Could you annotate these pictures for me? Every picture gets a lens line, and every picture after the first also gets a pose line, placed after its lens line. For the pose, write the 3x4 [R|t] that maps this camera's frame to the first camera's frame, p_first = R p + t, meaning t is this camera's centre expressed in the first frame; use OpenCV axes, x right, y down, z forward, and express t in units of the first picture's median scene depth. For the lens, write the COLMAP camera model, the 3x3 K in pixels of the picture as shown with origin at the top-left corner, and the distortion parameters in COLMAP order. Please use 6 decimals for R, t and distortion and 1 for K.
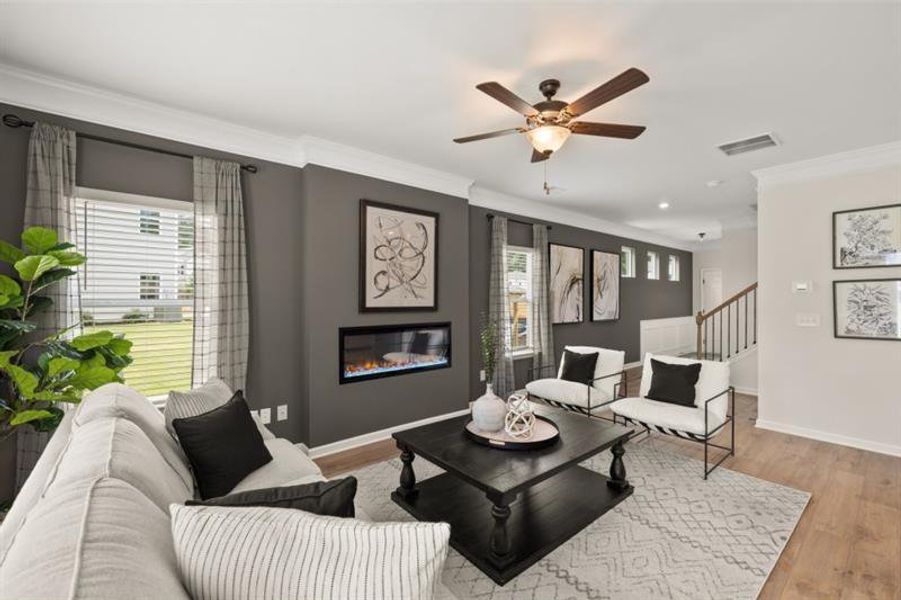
lens RADIAL K [[378.0, 0, 452.7], [0, 378.0, 298.0], [0, 0, 1]] dist [0.004898, -0.001690]
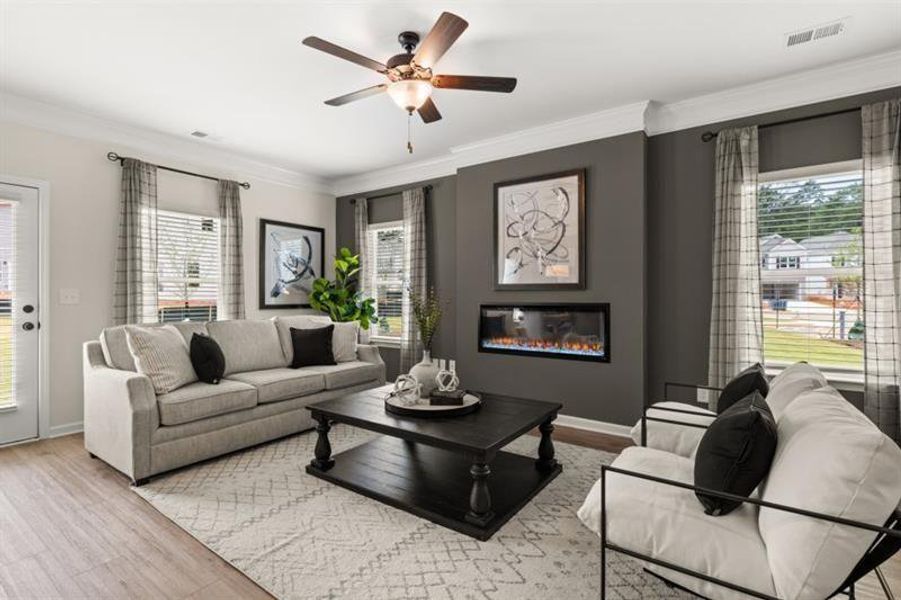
lens RADIAL K [[431.8, 0, 443.7], [0, 431.8, 295.0], [0, 0, 1]] dist [-0.005813, 0.000051]
pose [[0.248307, 0.001084, -0.968681, 0.877869], [0.001912, 0.999997, 0.001609, 0.051190], [0.968680, -0.002252, 0.248304, 0.538224]]
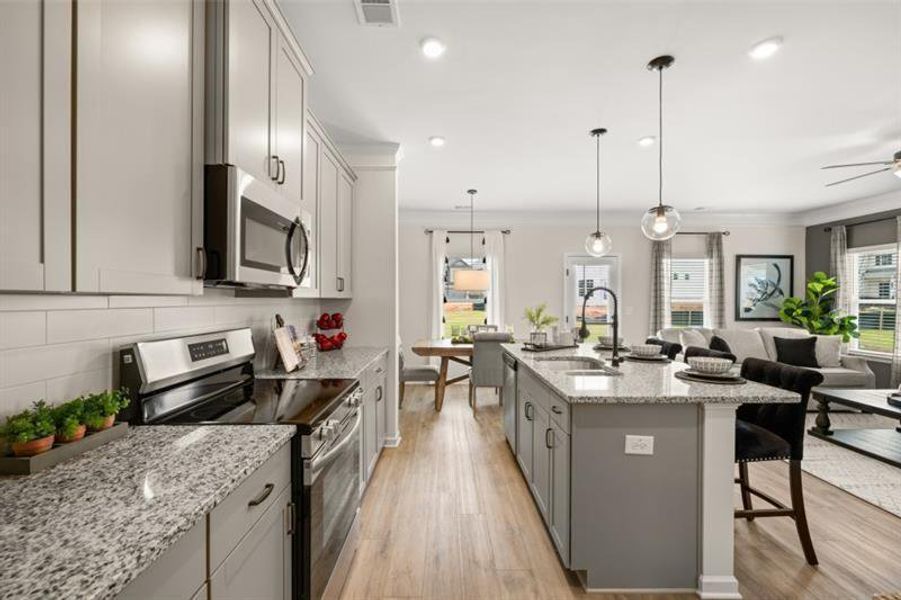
lens RADIAL K [[378.0, 0, 452.1], [0, 378.0, 301.8], [0, 0, 1]] dist [0.004898, -0.001690]
pose [[-0.626022, 0.003790, -0.779796, 1.460071], [-0.000584, 0.999986, 0.005330, 0.006613], [0.779805, 0.003792, -0.626010, 0.385157]]
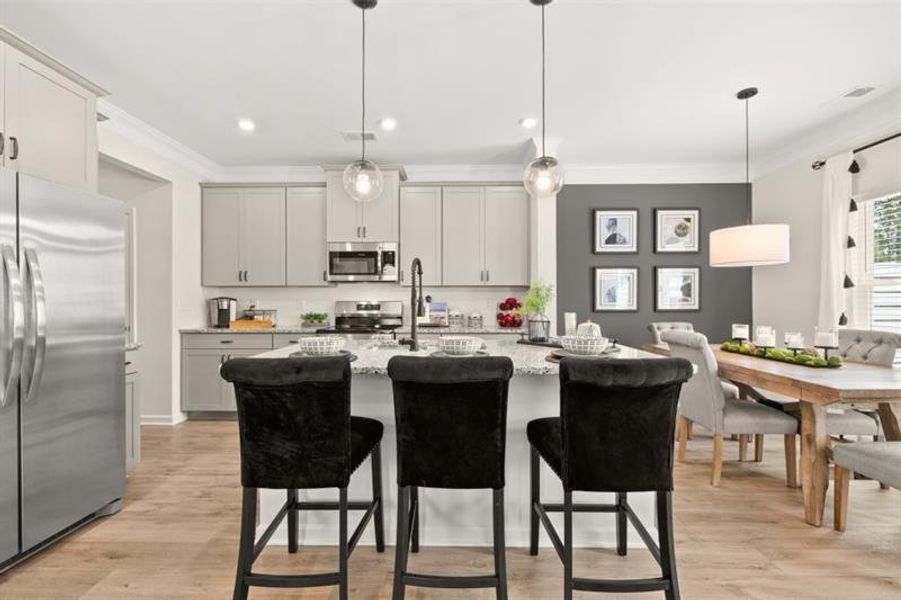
lens RADIAL K [[378.0, 0, 452.1], [0, 378.0, 301.2], [0, 0, 1]] dist [0.004898, -0.001690]
pose [[-0.763287, 0.004009, 0.646047, 0.382655], [0.002612, 0.999992, -0.003118, 0.050617], [-0.646054, -0.000692, -0.763291, 0.581983]]
